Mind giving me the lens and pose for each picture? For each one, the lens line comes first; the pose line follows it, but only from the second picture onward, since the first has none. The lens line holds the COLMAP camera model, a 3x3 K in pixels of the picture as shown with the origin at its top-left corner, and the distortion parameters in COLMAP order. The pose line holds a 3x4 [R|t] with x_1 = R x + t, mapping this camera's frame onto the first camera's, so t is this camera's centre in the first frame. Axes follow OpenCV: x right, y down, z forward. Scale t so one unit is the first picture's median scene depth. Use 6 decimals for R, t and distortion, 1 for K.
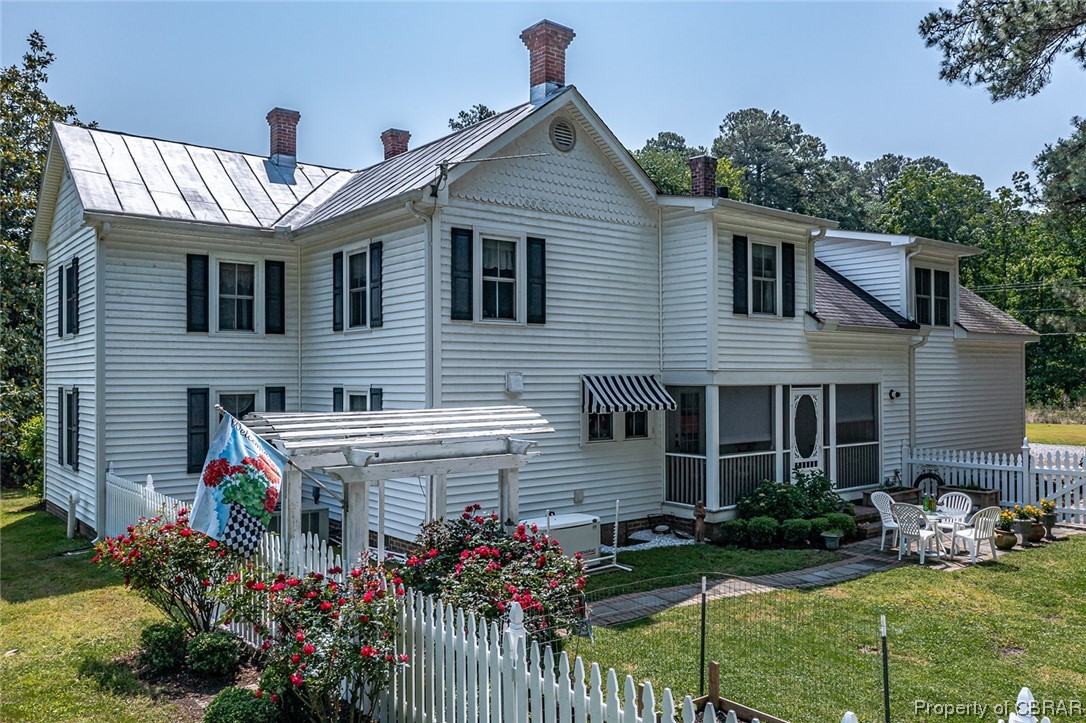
lens RADIAL K [[865.1, 0, 543.3], [0, 865.1, 364.2], [0, 0, 1]] dist [-0.011923, -0.002065]
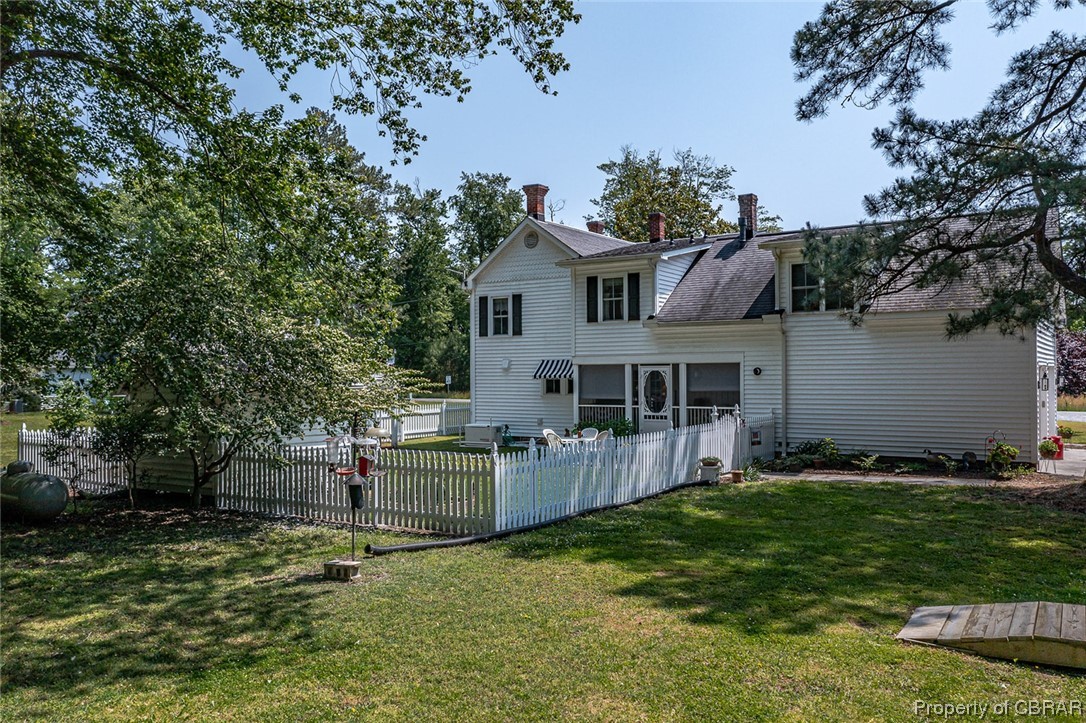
lens RADIAL K [[865.1, 0, 543.2], [0, 865.1, 363.6], [0, 0, 1]] dist [-0.011923, -0.002065]
pose [[0.292153, -0.010266, -0.956317, 1.769602], [0.017192, 0.999837, -0.005481, 0.029667], [0.956217, -0.014840, 0.292282, 0.396871]]
